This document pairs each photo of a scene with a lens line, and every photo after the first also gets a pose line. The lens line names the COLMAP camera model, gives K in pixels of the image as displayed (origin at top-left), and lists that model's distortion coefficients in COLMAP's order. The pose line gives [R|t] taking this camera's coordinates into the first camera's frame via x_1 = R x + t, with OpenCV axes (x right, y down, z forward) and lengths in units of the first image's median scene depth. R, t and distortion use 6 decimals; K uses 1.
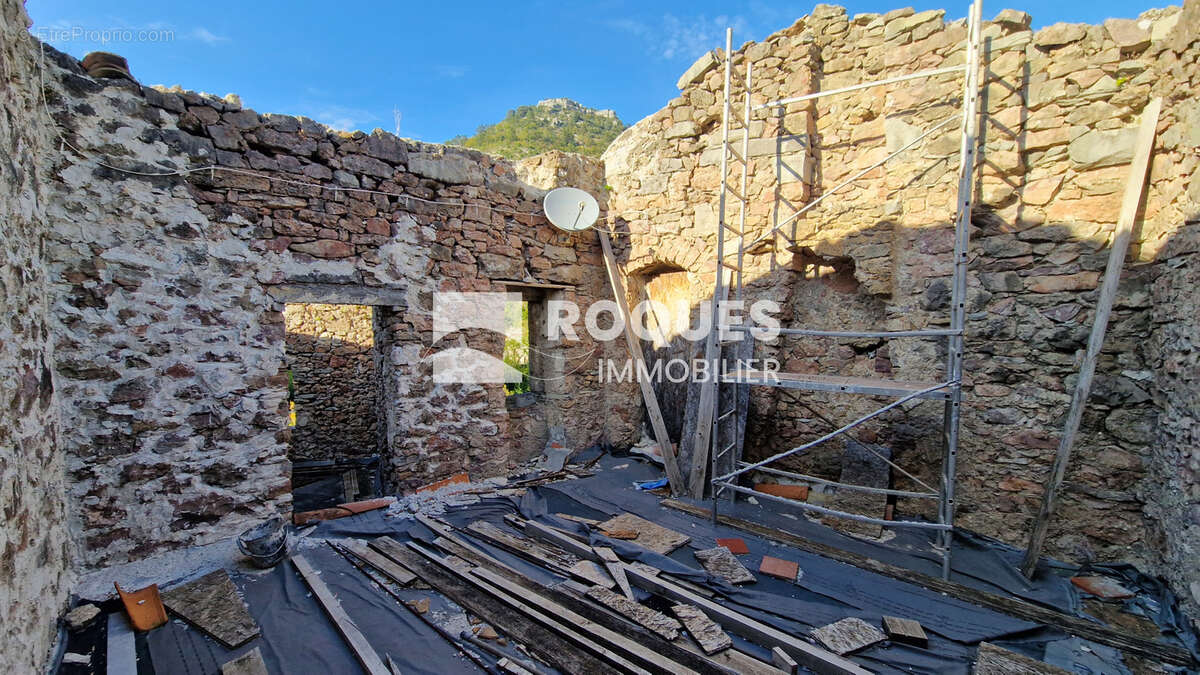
lens RADIAL K [[482.6, 0, 593.9], [0, 482.6, 335.5], [0, 0, 1]] dist [-0.001439, -0.000031]
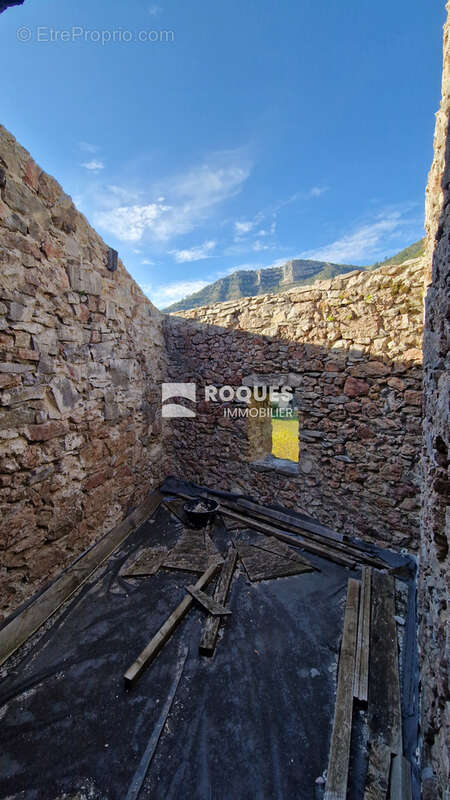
lens RADIAL K [[321.7, 0, 226.1], [0, 321.7, 400.2], [0, 0, 1]] dist [-0.001439, -0.000031]
pose [[0.595227, 0.095509, -0.797861, -0.296560], [-0.010654, 0.993762, 0.111012, 0.026485], [0.803487, -0.057577, 0.592532, 0.617447]]
